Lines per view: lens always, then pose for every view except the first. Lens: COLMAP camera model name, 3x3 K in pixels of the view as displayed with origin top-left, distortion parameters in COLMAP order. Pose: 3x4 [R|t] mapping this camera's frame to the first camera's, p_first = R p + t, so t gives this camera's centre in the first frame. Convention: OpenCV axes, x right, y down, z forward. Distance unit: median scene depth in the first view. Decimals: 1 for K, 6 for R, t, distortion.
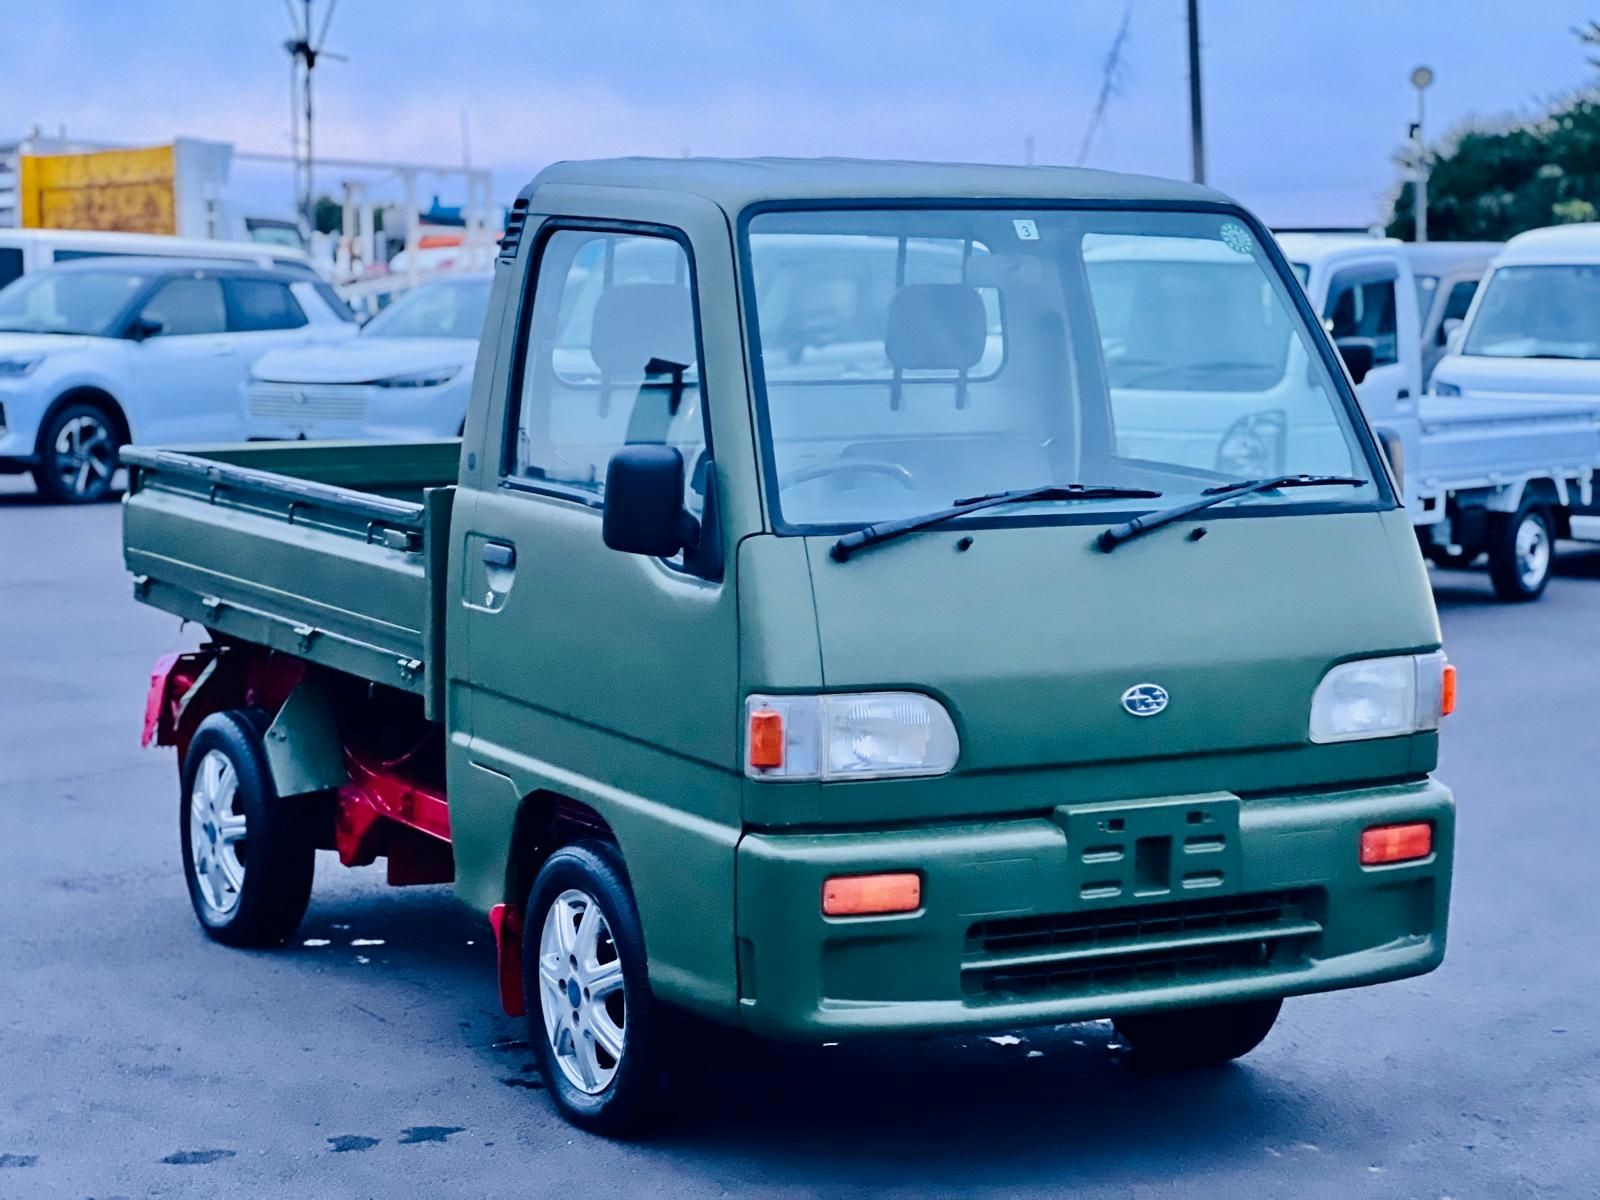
lens RADIAL K [[3461.1, 0, 800.0], [0, 3461.1, 600.0], [0, 0, 1]] dist [-0.013360, 3.358666]
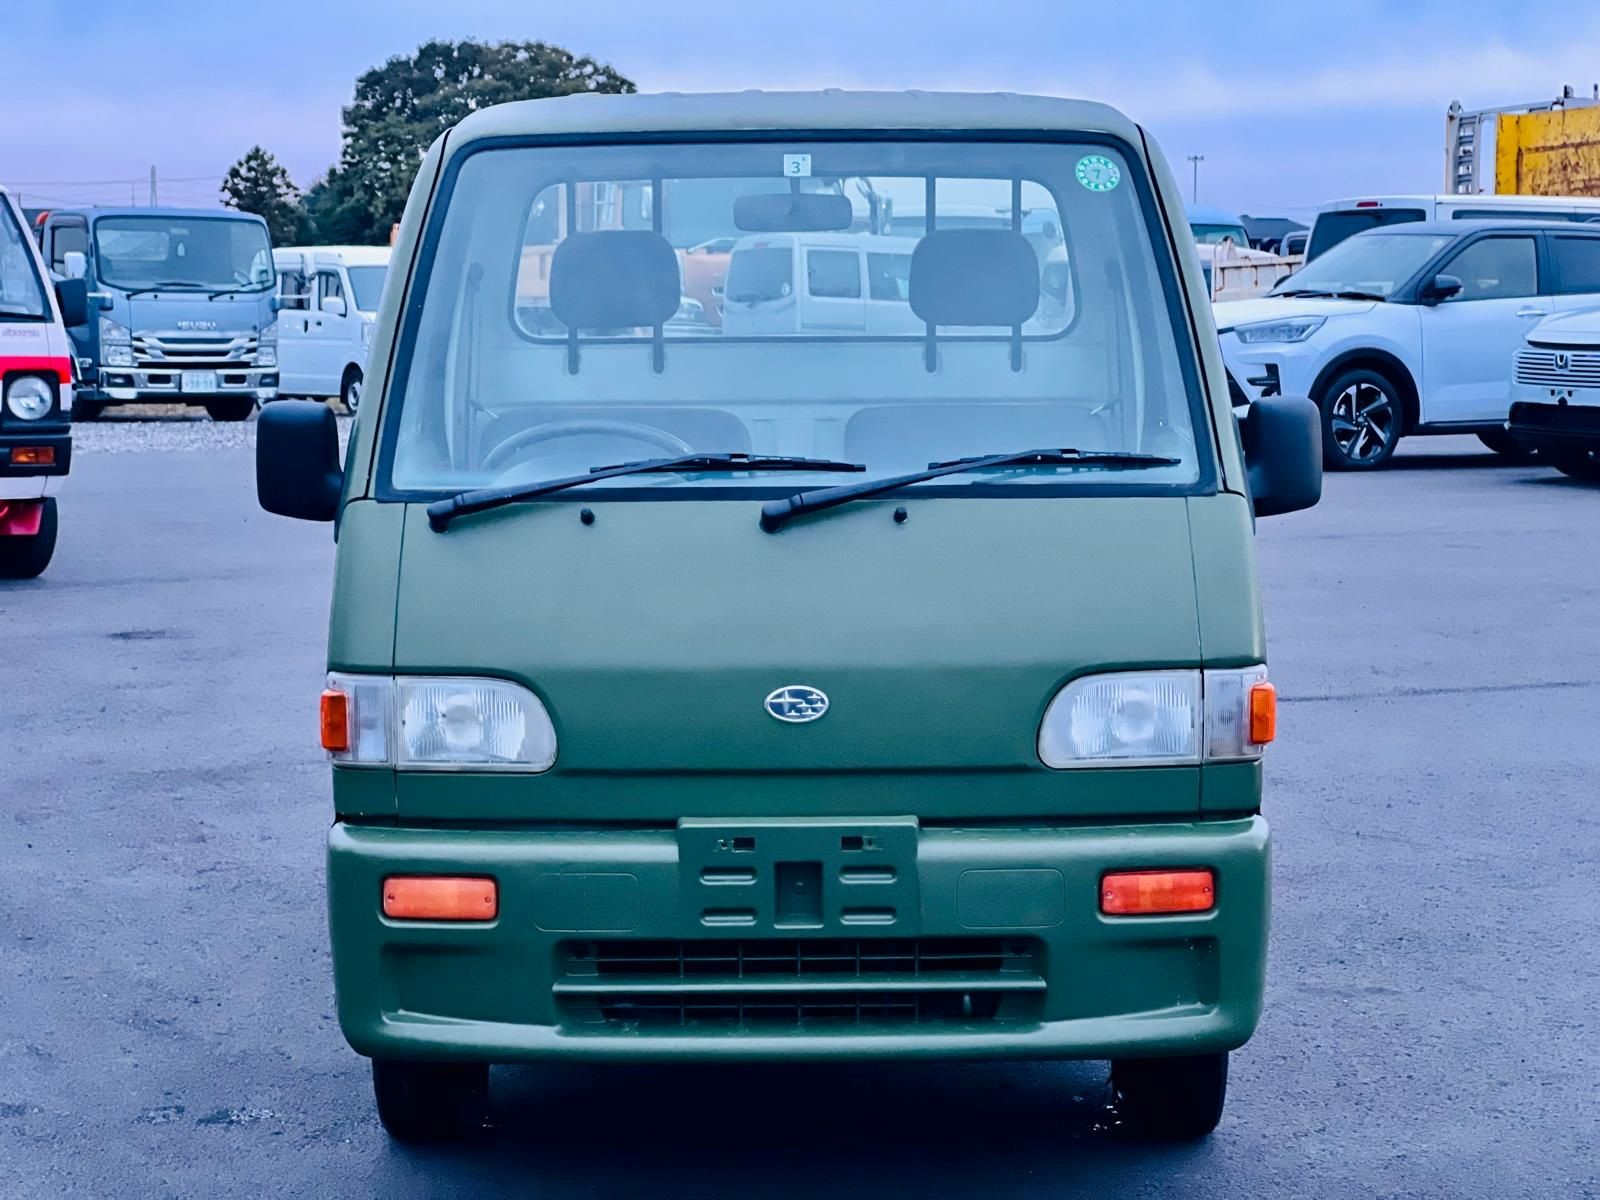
lens RADIAL K [[3476.5, 0, 800.0], [0, 3476.5, 600.0], [0, 0, 1]] dist [-0.299358, 6.514870]
pose [[0.884972, 0.043174, -0.463638, 0.496698], [-0.038651, 0.999067, 0.019258, -0.013816], [0.464037, 0.000877, 0.885816, 0.225603]]
